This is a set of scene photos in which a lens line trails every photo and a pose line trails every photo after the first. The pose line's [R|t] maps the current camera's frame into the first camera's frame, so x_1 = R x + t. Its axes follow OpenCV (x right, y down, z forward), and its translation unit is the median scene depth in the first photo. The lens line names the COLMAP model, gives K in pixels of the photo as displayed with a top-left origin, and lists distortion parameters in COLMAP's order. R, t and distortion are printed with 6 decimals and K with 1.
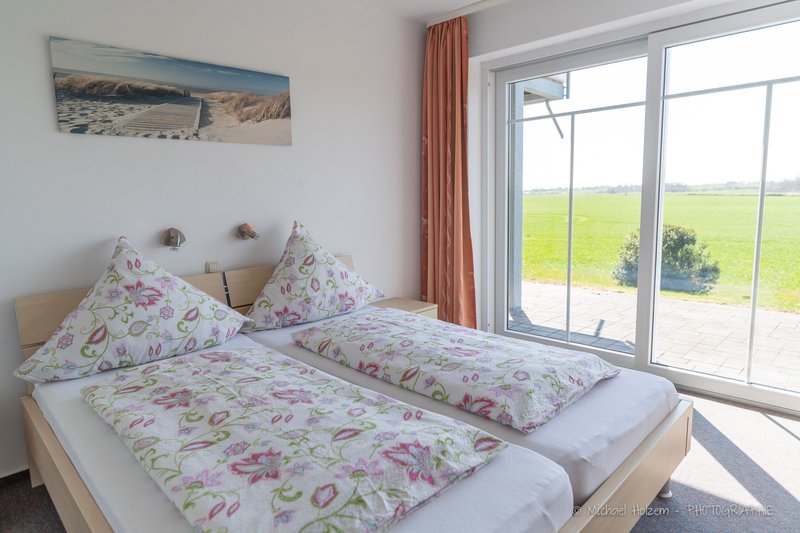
lens RADIAL K [[494.4, 0, 399.0], [0, 494.4, 268.2], [0, 0, 1]] dist [0.000546, 0.001145]
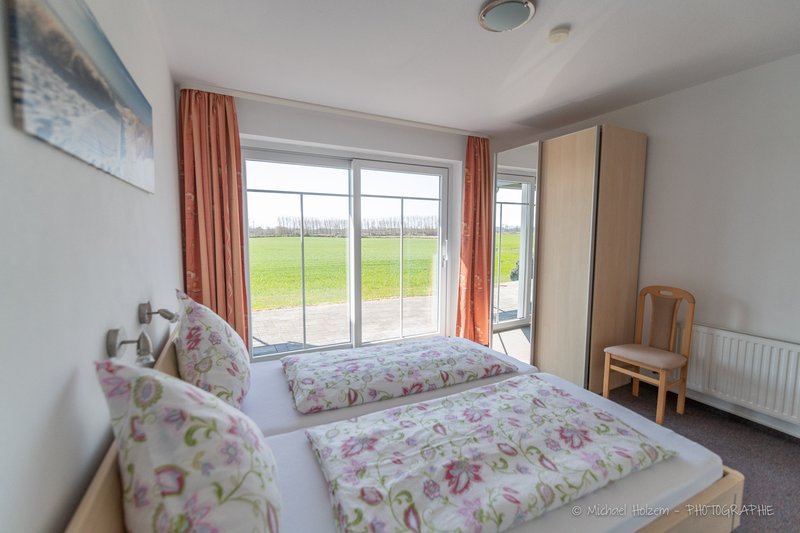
lens RADIAL K [[343.6, 0, 406.5], [0, 343.6, 268.8], [0, 0, 1]] dist [-0.000347, -0.000377]
pose [[0.307257, -0.074245, 0.948726, -0.976543], [0.124211, 0.991552, 0.037370, -0.162552], [-0.943486, 0.106360, 0.313883, 0.742394]]
